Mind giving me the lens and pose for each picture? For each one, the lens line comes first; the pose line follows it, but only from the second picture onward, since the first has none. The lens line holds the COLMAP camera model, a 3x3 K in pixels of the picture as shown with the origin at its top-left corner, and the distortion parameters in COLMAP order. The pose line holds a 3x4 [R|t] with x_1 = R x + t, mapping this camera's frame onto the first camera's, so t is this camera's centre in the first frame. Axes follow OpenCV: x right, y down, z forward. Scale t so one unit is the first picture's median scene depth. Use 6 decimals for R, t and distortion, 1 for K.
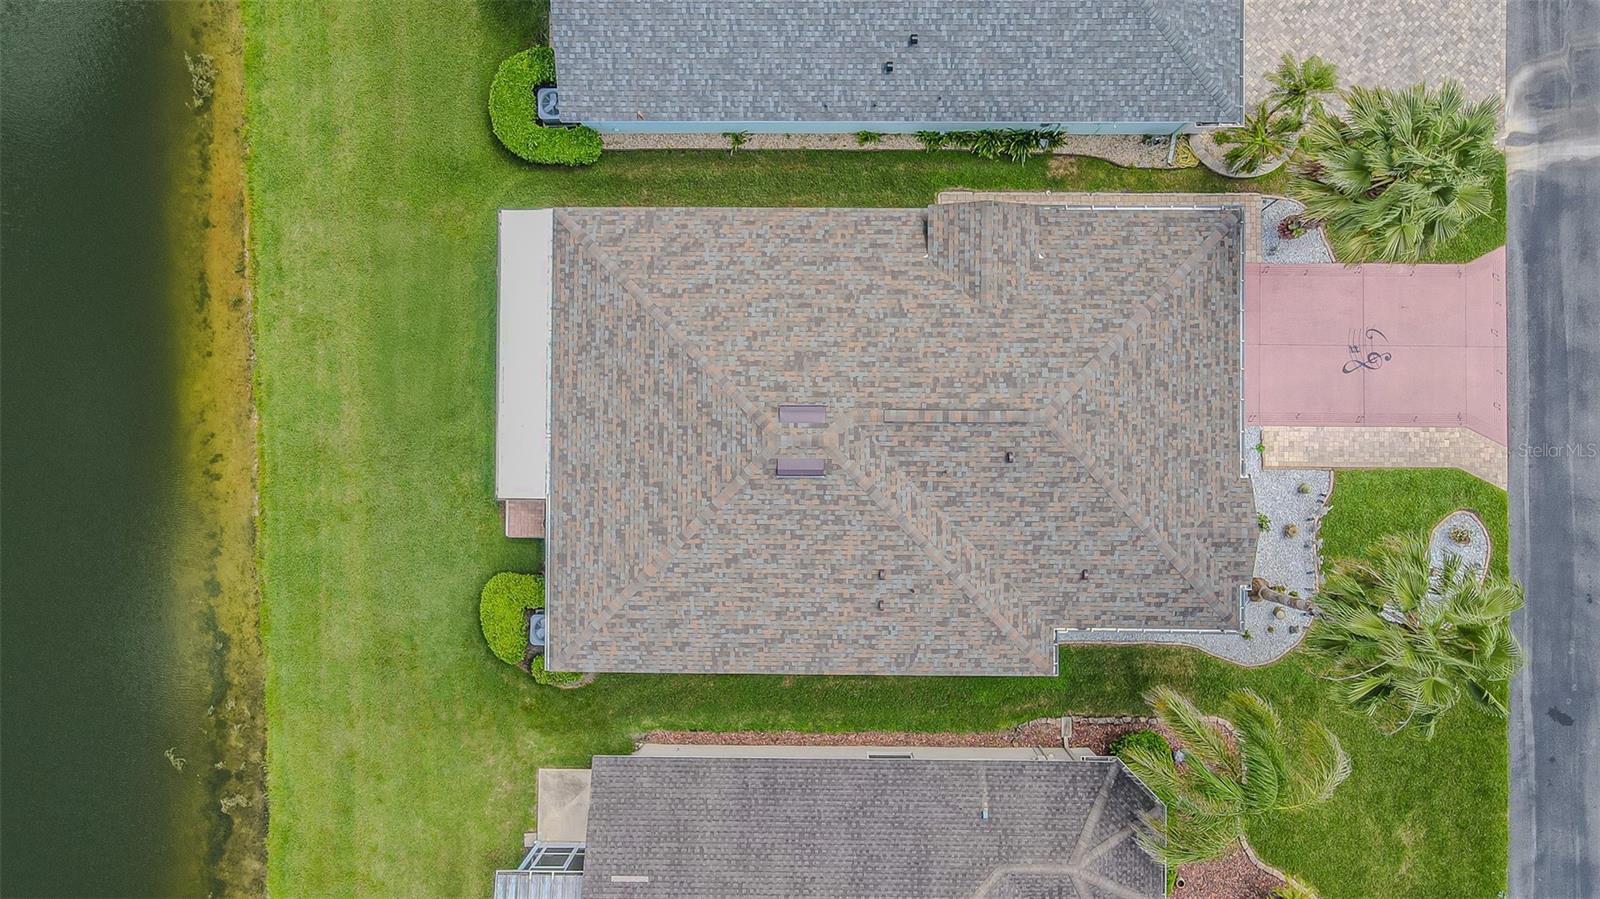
lens RADIAL K [[1183.7, 0, 799.1], [0, 1183.7, 431.5], [0, 0, 1]] dist [-0.002729, 0.026695]
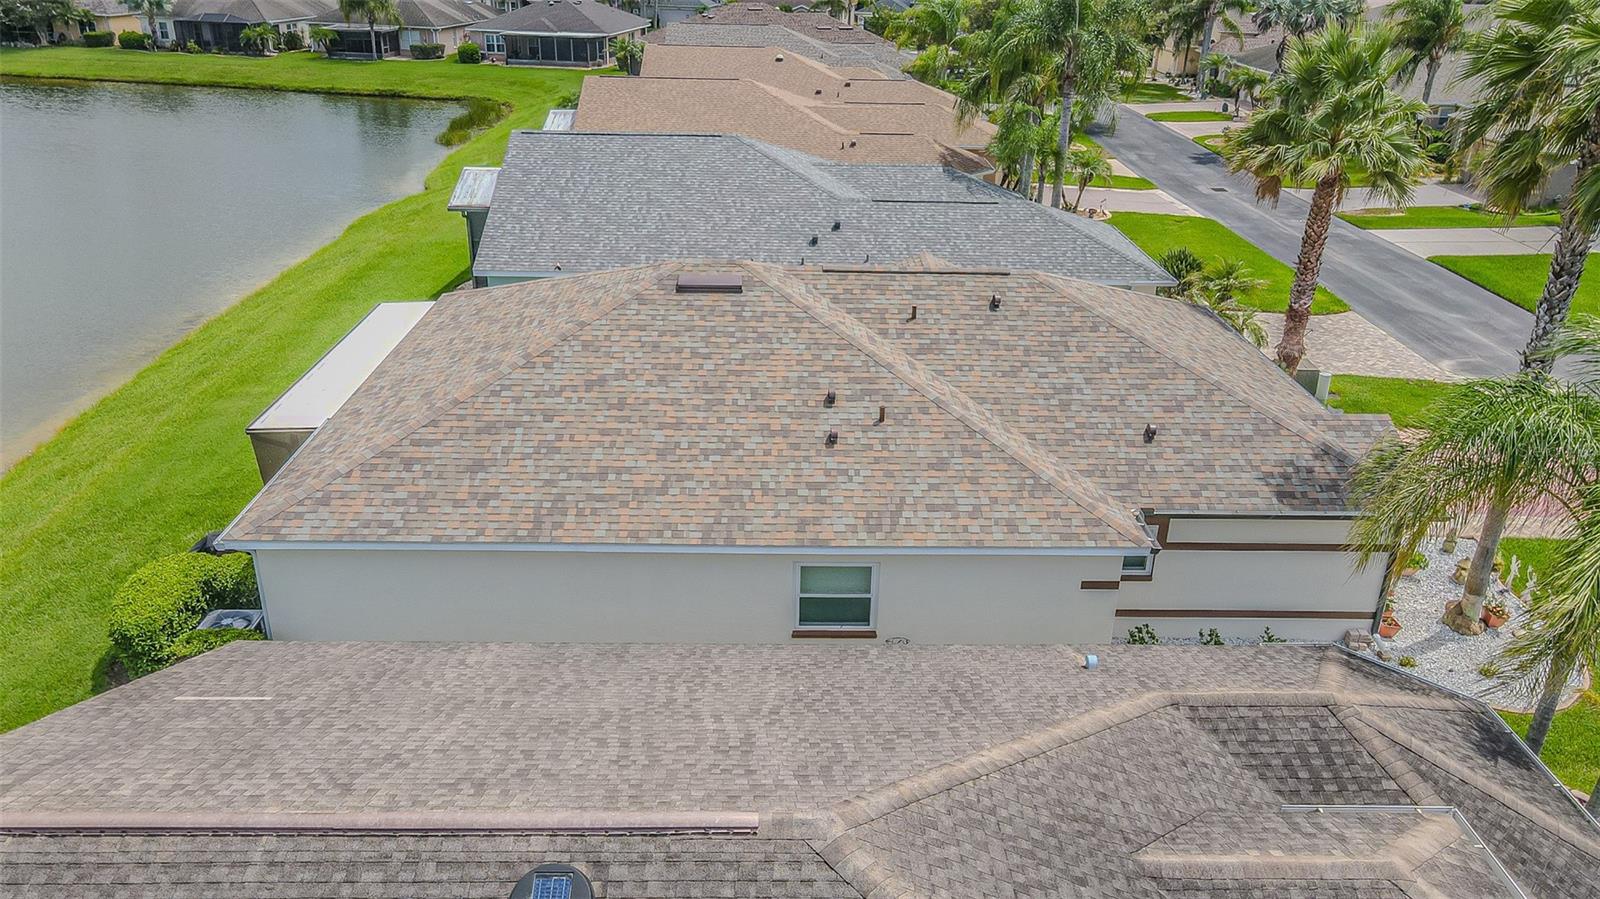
lens RADIAL K [[1183.7, 0, 800.1], [0, 1183.7, 464.4], [0, 0, 1]] dist [-0.002729, 0.026695]
pose [[0.998841, 0.025803, 0.040640, 0.028069], [0.026026, 0.420738, -0.906809, 0.700015], [-0.040497, 0.906815, 0.419579, 0.756409]]
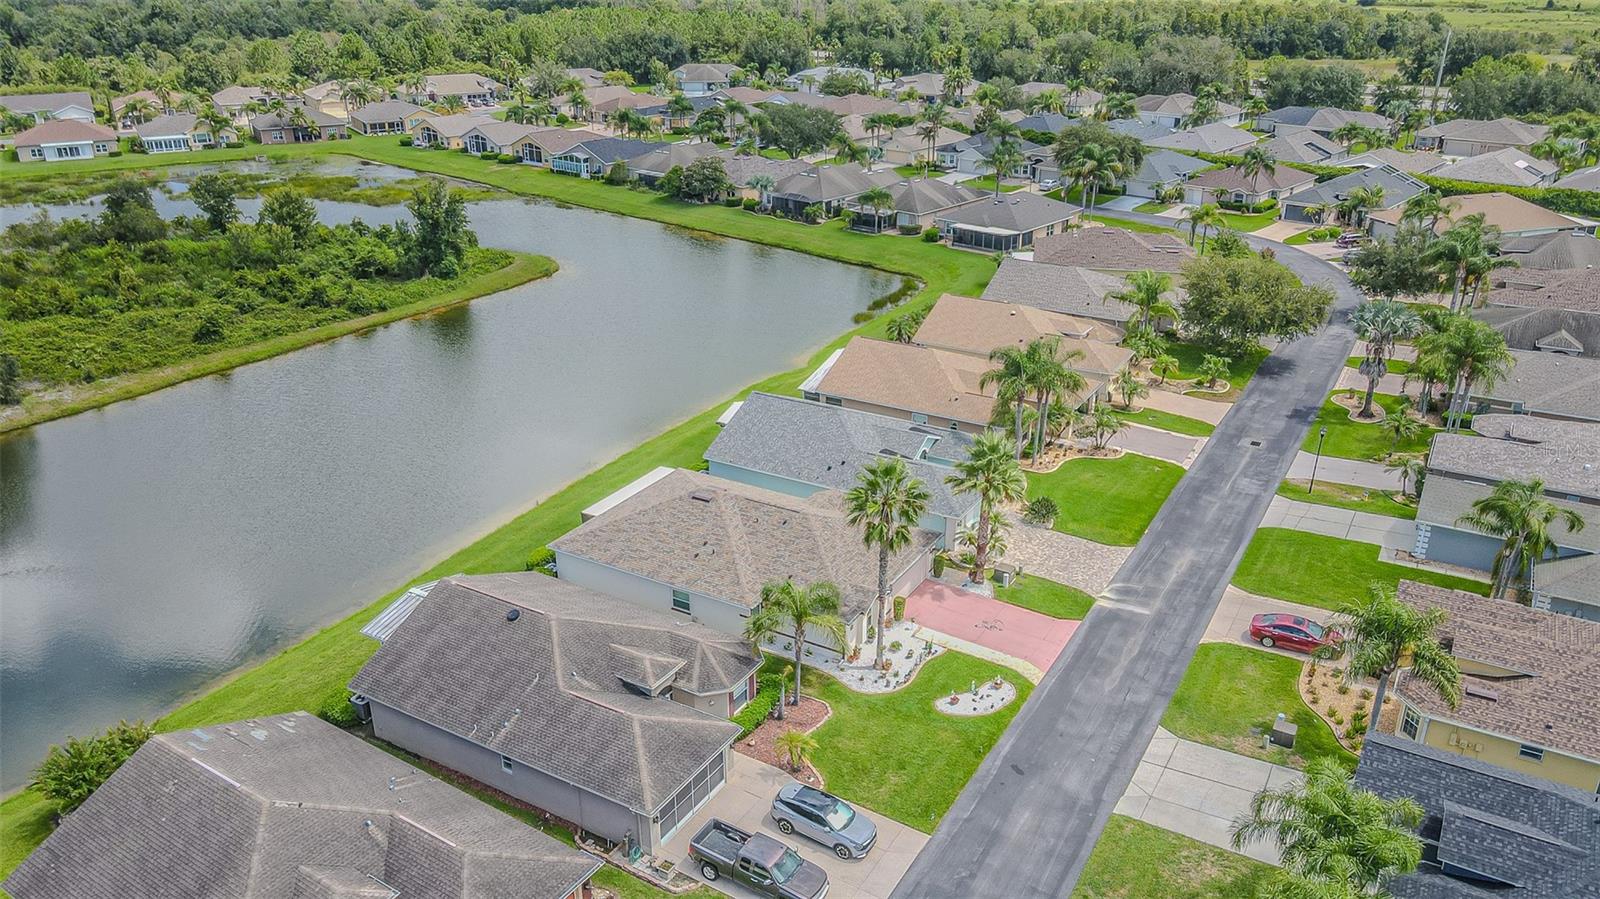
lens RADIAL K [[1183.7, 0, 800.0], [0, 1183.7, 451.5], [0, 0, 1]] dist [-0.002729, 0.026695]
pose [[0.862826, 0.216309, -0.456882, 1.114191], [-0.505354, 0.347308, -0.789934, 1.603675], [-0.012191, 0.912462, 0.408979, -0.001435]]
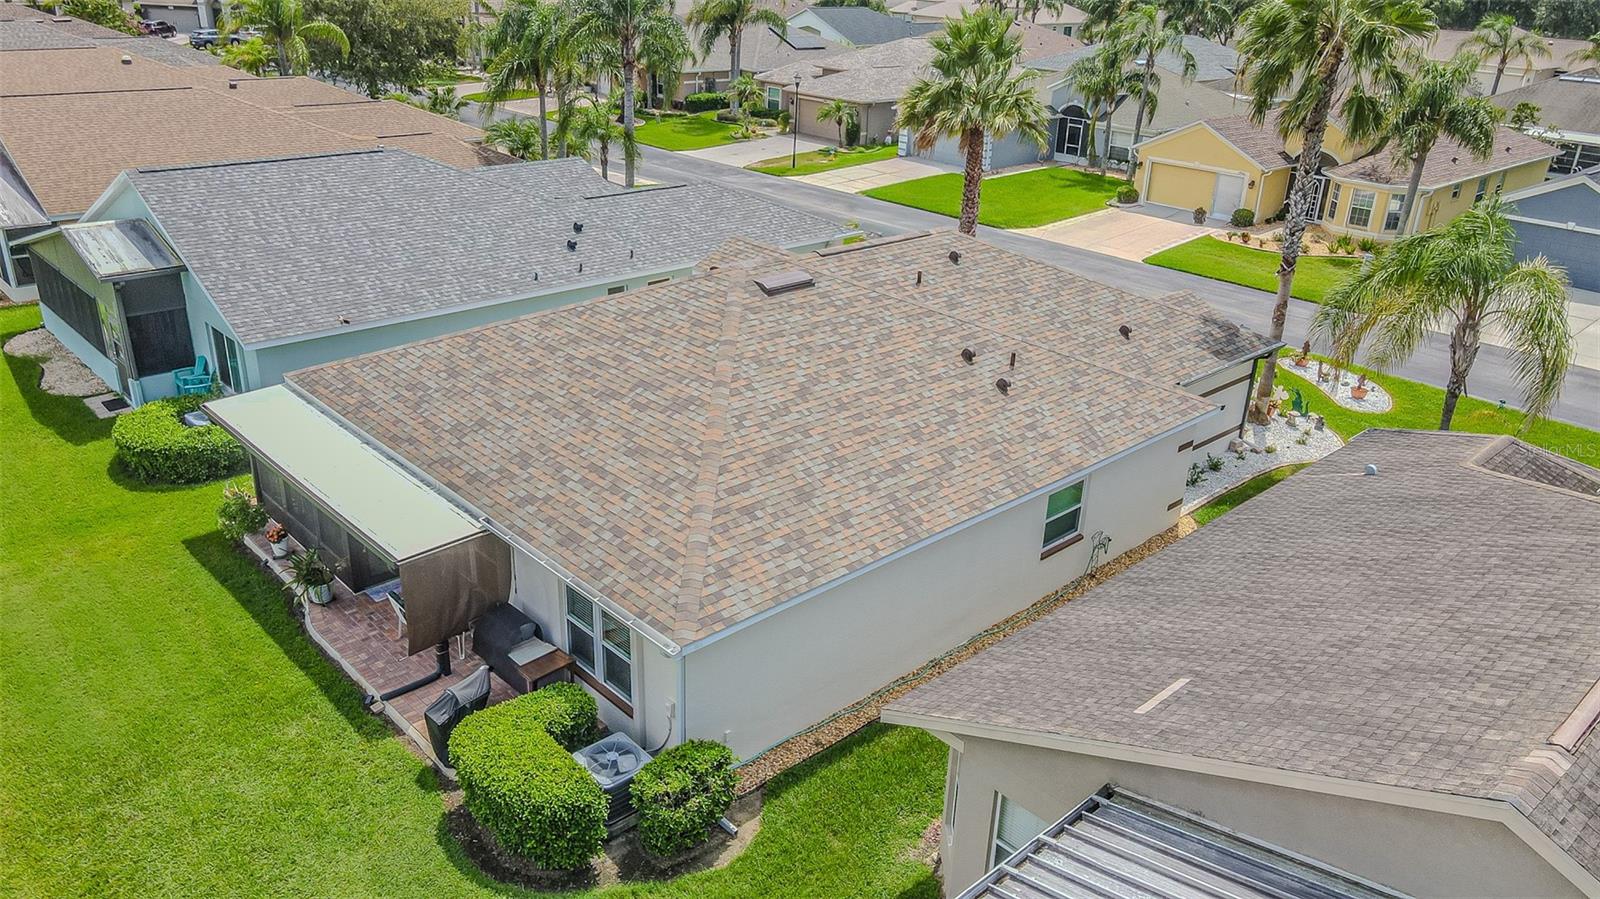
lens RADIAL K [[1183.7, 0, 797.0], [0, 1183.7, 455.2], [0, 0, 1]] dist [-0.002729, 0.026695]
pose [[0.722360, -0.234045, 0.650706, -0.476893], [0.689048, 0.323045, -0.648733, 0.526151], [-0.058375, 0.916987, 0.394624, 0.767461]]
